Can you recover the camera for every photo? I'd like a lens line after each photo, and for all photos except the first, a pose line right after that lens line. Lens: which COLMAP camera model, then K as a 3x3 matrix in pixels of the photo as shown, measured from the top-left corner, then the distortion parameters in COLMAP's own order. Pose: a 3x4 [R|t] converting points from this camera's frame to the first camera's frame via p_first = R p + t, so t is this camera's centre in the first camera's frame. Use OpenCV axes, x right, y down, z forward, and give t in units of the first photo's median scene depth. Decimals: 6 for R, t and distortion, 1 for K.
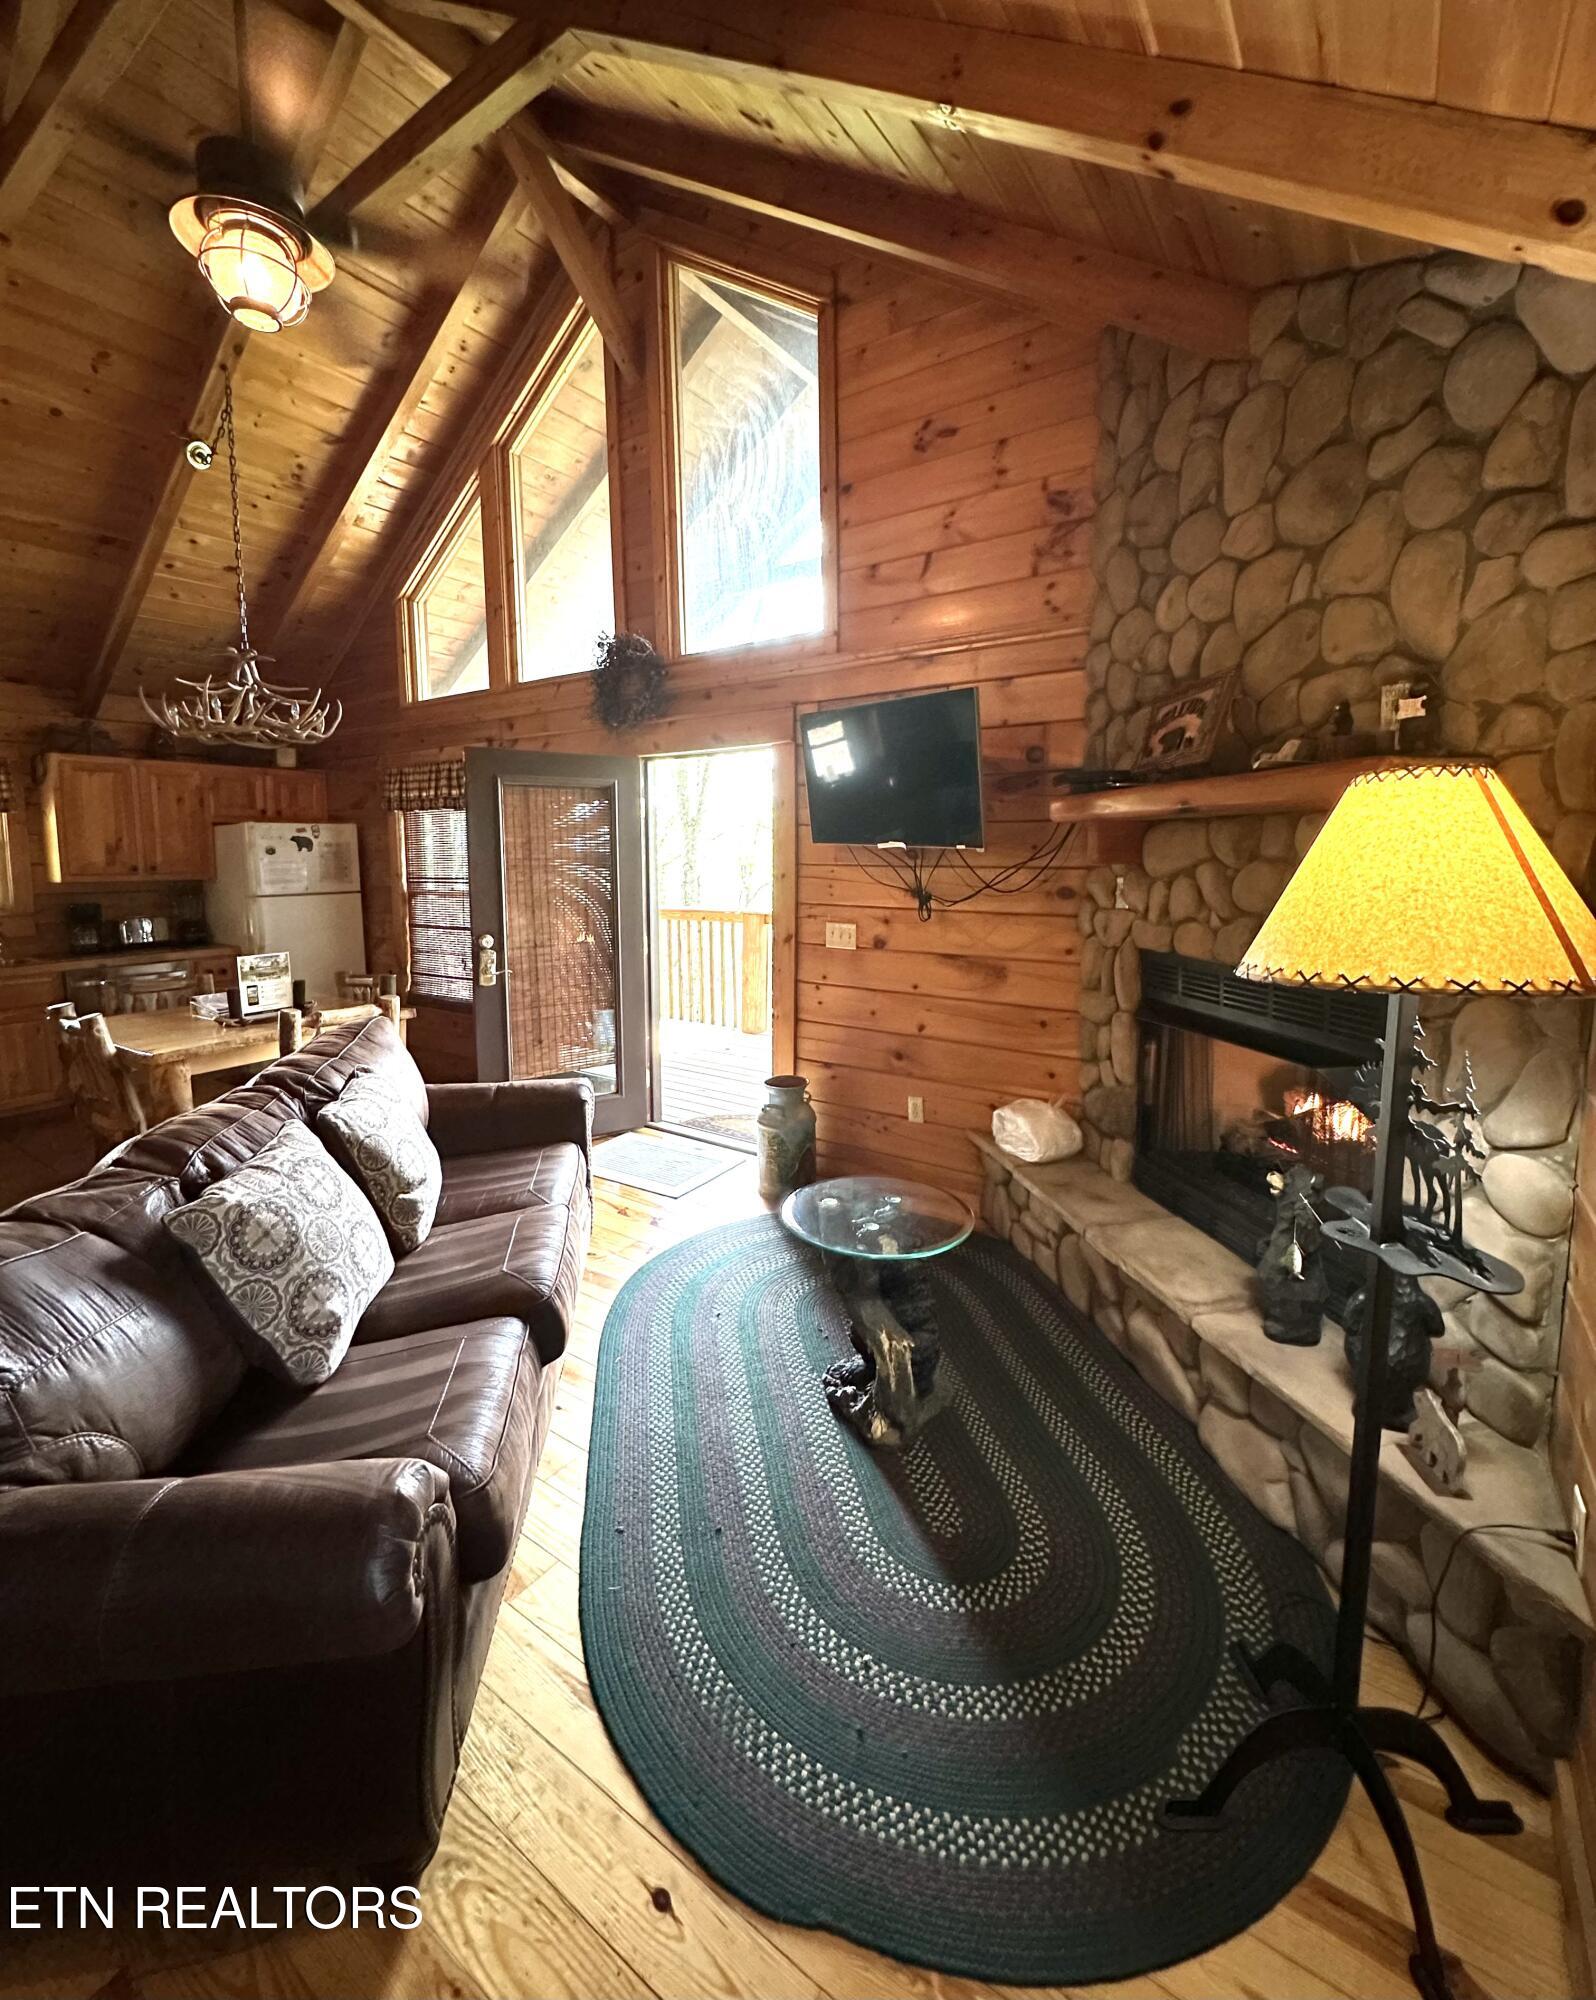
lens RADIAL K [[853.9, 0, 799.6], [0, 853.9, 930.6], [0, 0, 1]] dist [-0.000788, -0.000157]
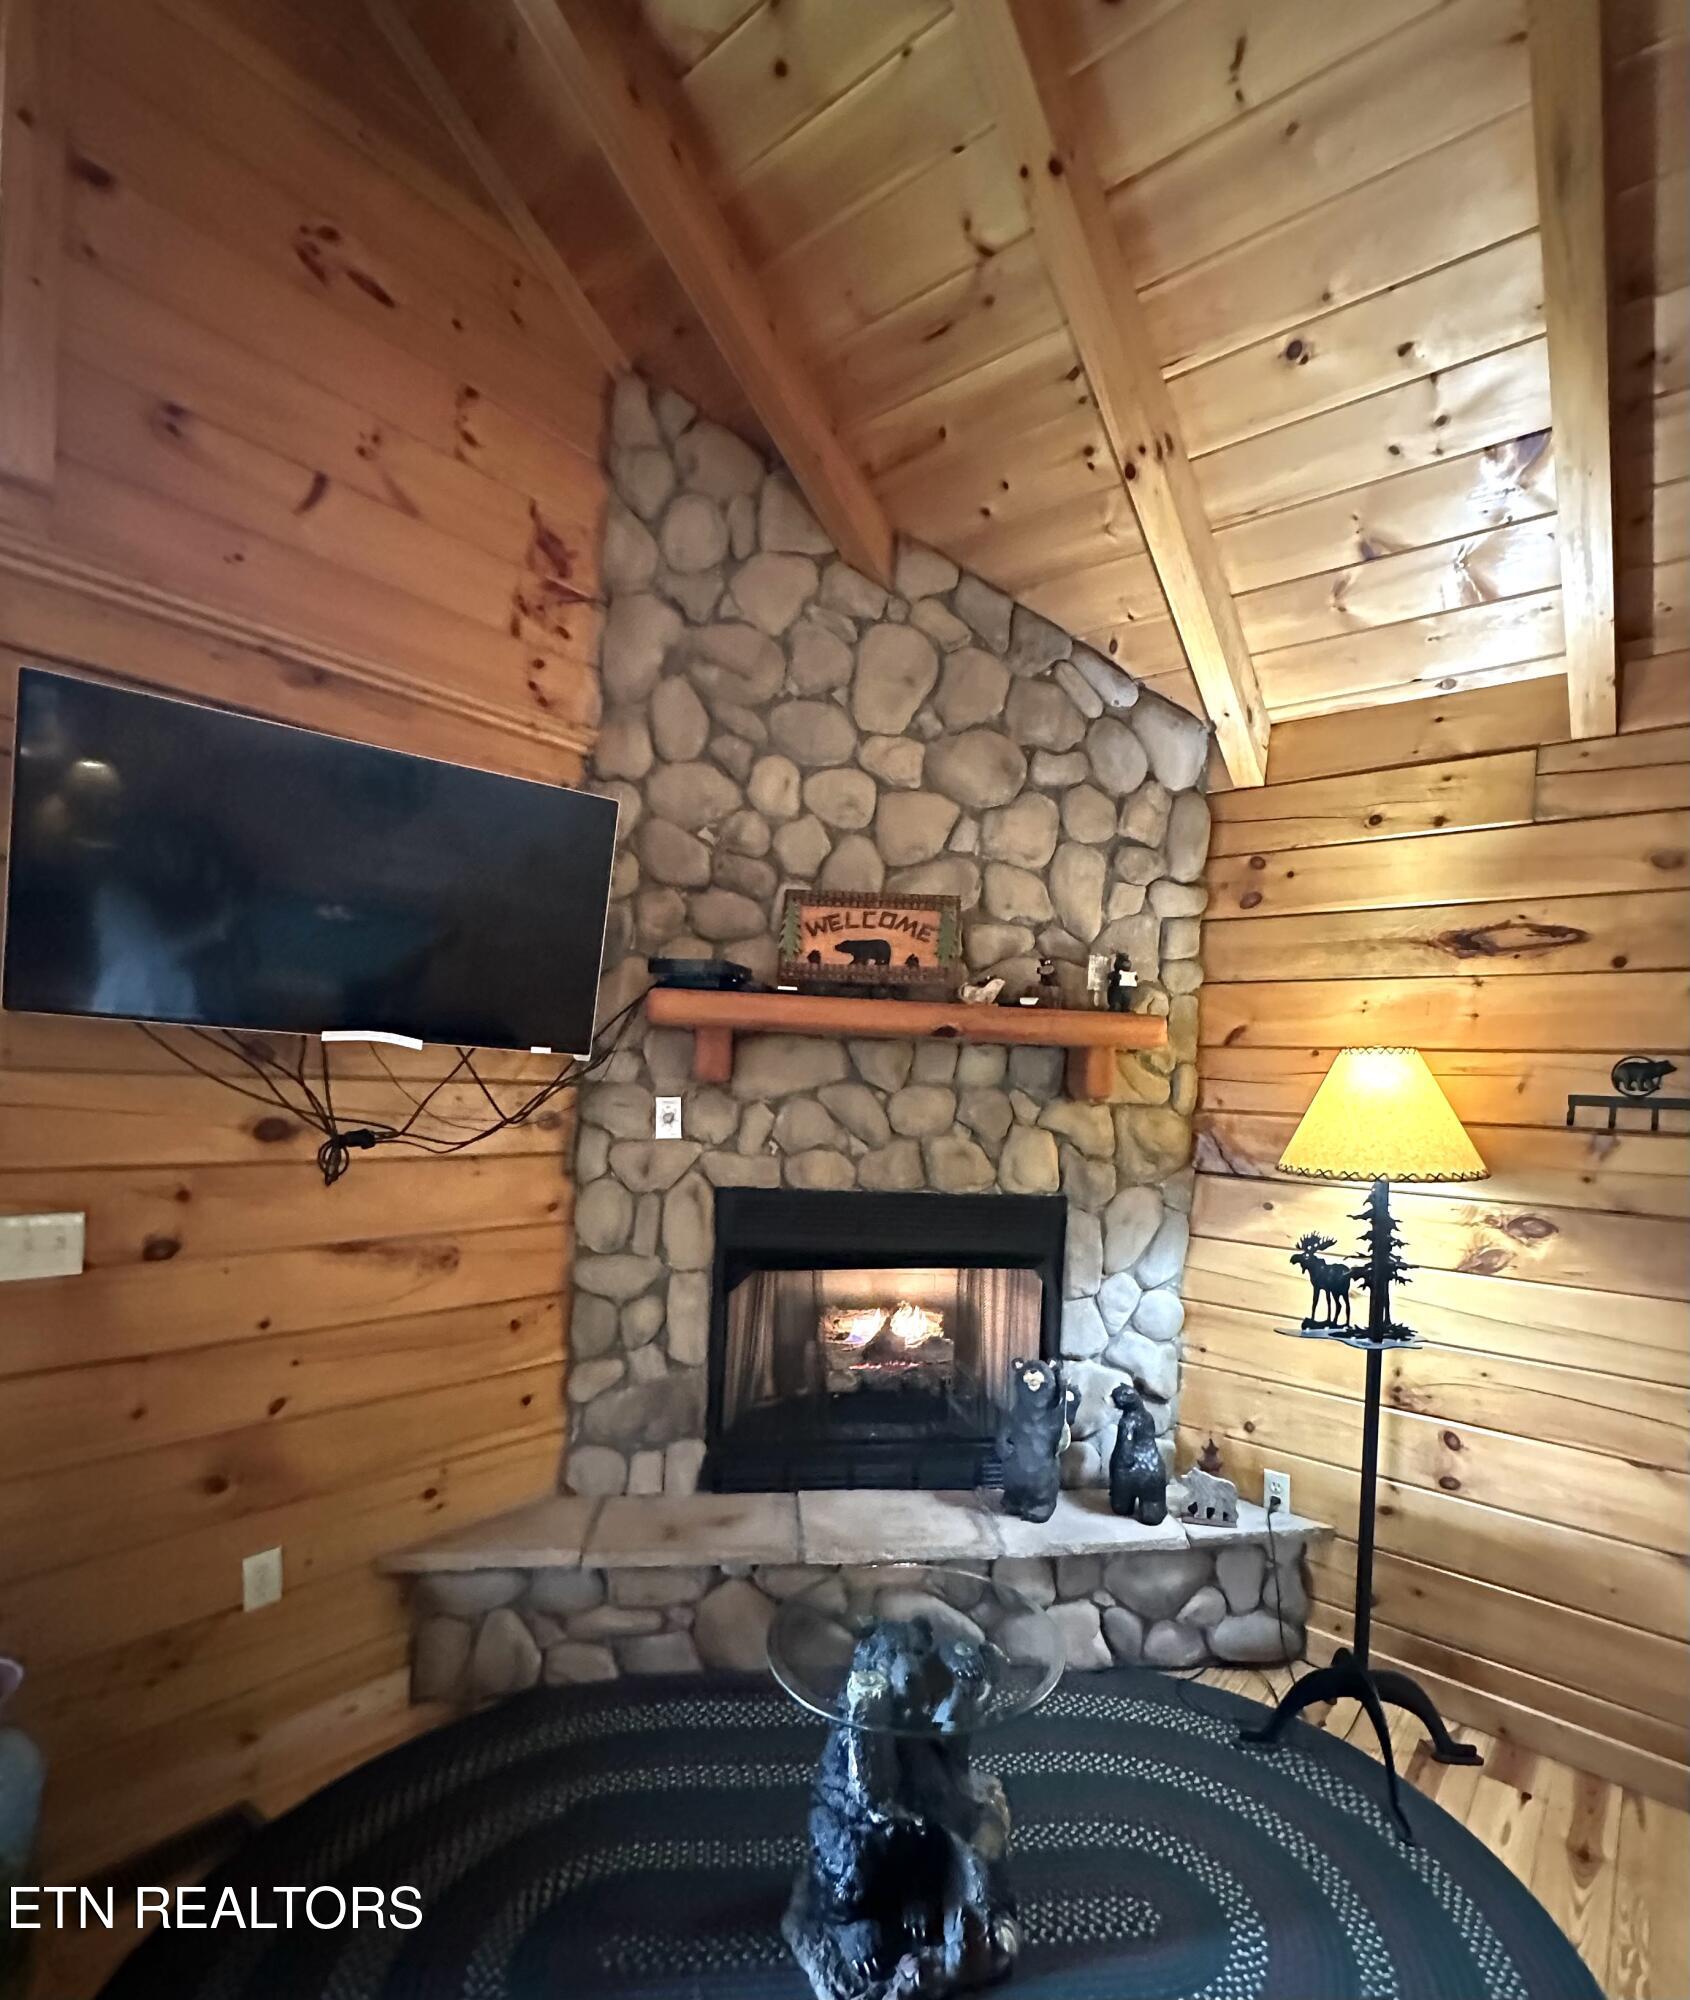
lens RADIAL K [[1100.9, 0, 846.5], [0, 1100.9, 1066.2], [0, 0, 1]] dist [0.000958, 0.012594]
pose [[0.037261, 0.007820, 0.999275, -0.555759], [0.047129, 0.998843, -0.009574, -0.068092], [-0.998194, 0.047452, 0.036850, 0.738227]]
